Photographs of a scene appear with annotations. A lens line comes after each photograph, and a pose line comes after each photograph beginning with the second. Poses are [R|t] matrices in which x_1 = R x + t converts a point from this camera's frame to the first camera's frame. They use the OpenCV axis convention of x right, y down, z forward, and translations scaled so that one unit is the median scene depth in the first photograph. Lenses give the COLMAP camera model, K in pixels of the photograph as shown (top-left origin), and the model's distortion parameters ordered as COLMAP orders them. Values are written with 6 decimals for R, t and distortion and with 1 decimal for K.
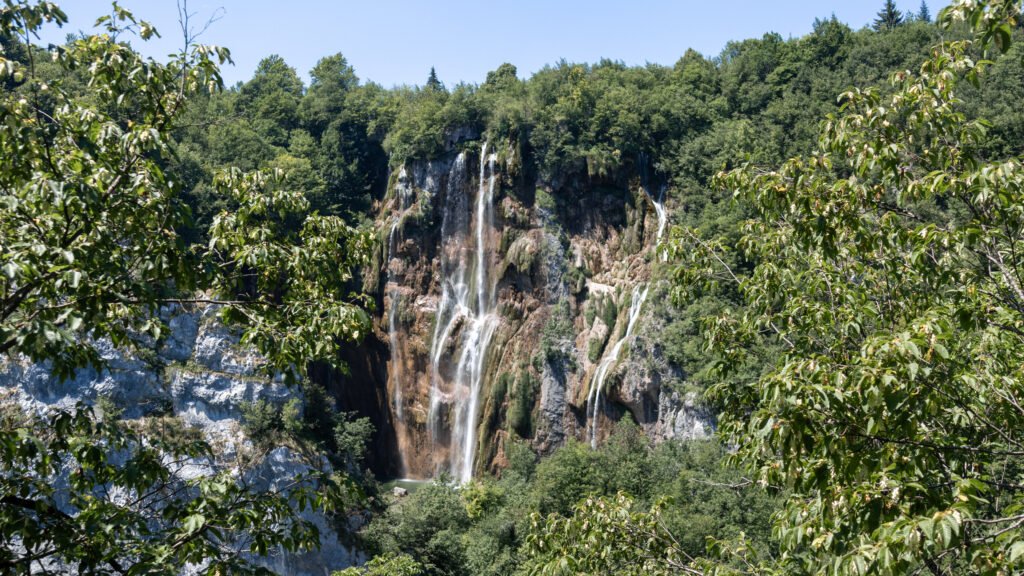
lens RADIAL K [[1054.8, 0, 511.4], [0, 1054.8, 287.4], [0, 0, 1]] dist [0.015992, 0.000000]
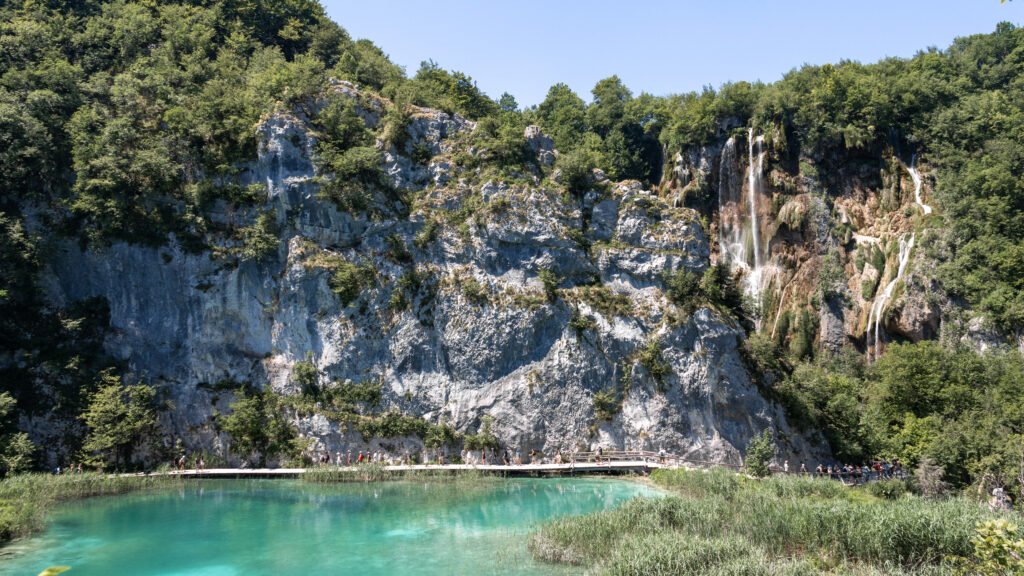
lens RADIAL K [[791.3, 0, 512.9], [0, 791.3, 289.3], [0, 0, 1]] dist [0.007428, 0.010982]
pose [[0.982774, -0.018688, -0.183866, -0.139886], [0.011518, 0.999134, -0.039990, 0.086562], [0.184454, 0.037183, 0.982137, 0.073429]]
